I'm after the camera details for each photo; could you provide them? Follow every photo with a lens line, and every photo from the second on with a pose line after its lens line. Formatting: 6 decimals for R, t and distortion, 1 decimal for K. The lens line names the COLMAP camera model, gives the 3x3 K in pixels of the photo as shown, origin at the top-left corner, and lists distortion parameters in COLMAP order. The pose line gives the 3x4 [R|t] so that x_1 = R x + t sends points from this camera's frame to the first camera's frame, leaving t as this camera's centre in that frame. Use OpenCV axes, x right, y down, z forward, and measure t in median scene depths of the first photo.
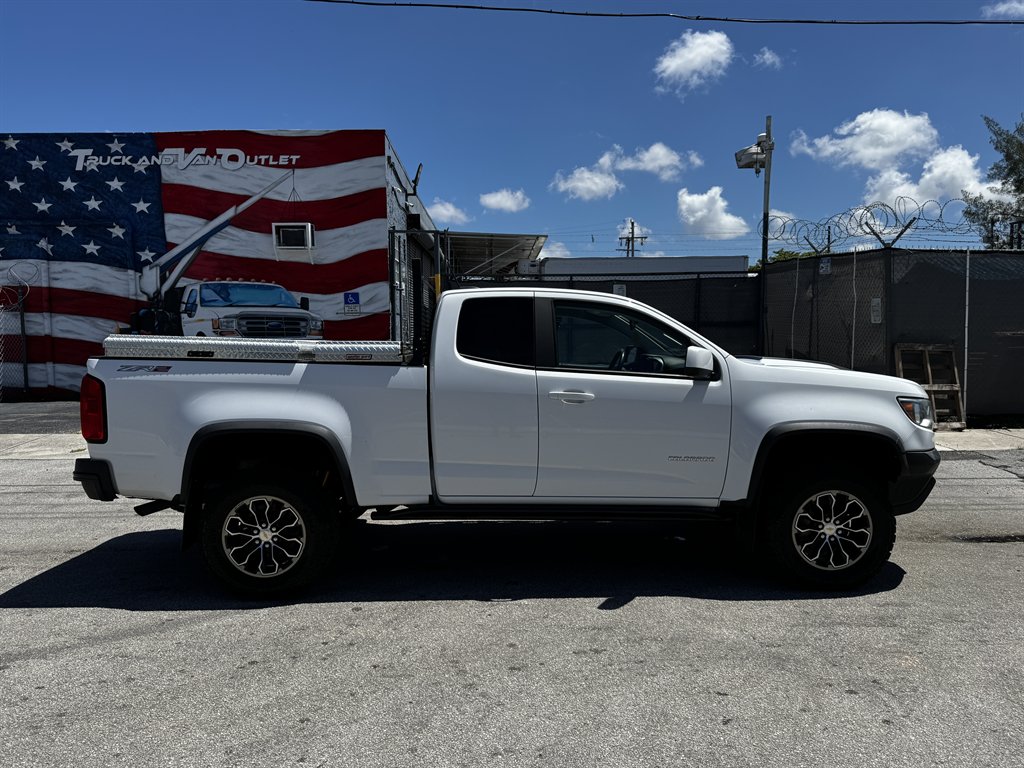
lens RADIAL K [[770.7, 0, 512.0], [0, 770.7, 384.0], [0, 0, 1]] dist [0.034167, -0.052301]
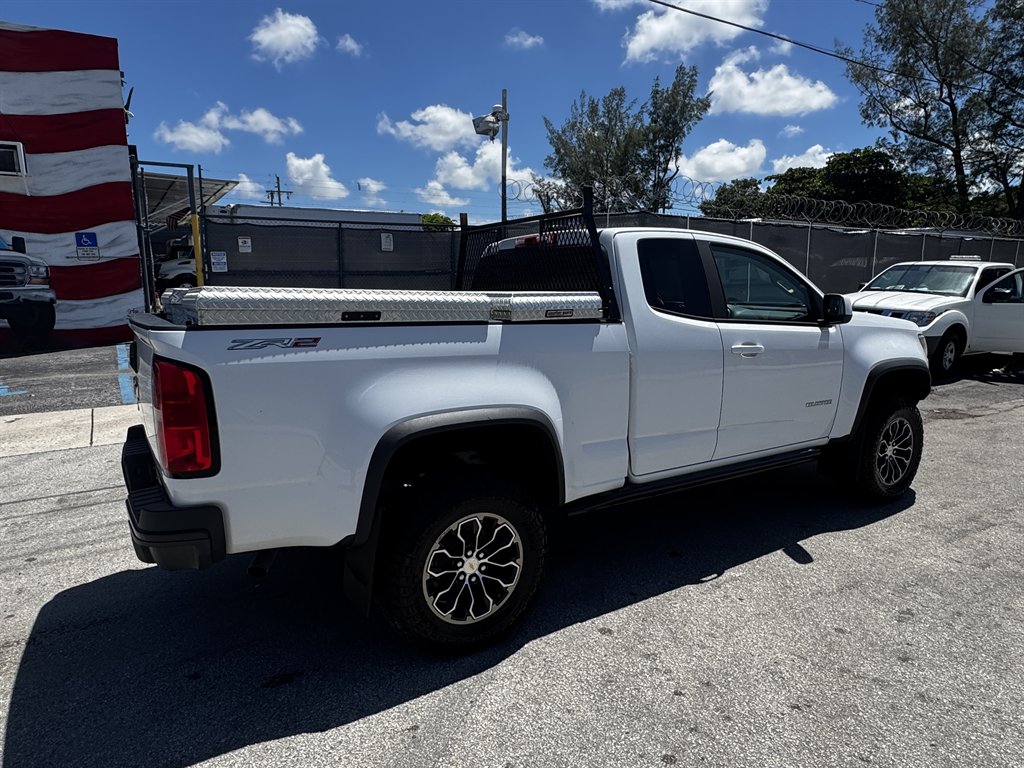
lens RADIAL K [[637.7, 0, 482.4], [0, 637.7, 385.4], [0, 0, 1]] dist [0.002762, -0.001329]
pose [[0.857928, -0.084993, 0.506691, -0.585115], [0.035817, 0.993716, 0.106042, -0.033765], [-0.512520, -0.072828, 0.855581, 0.488803]]
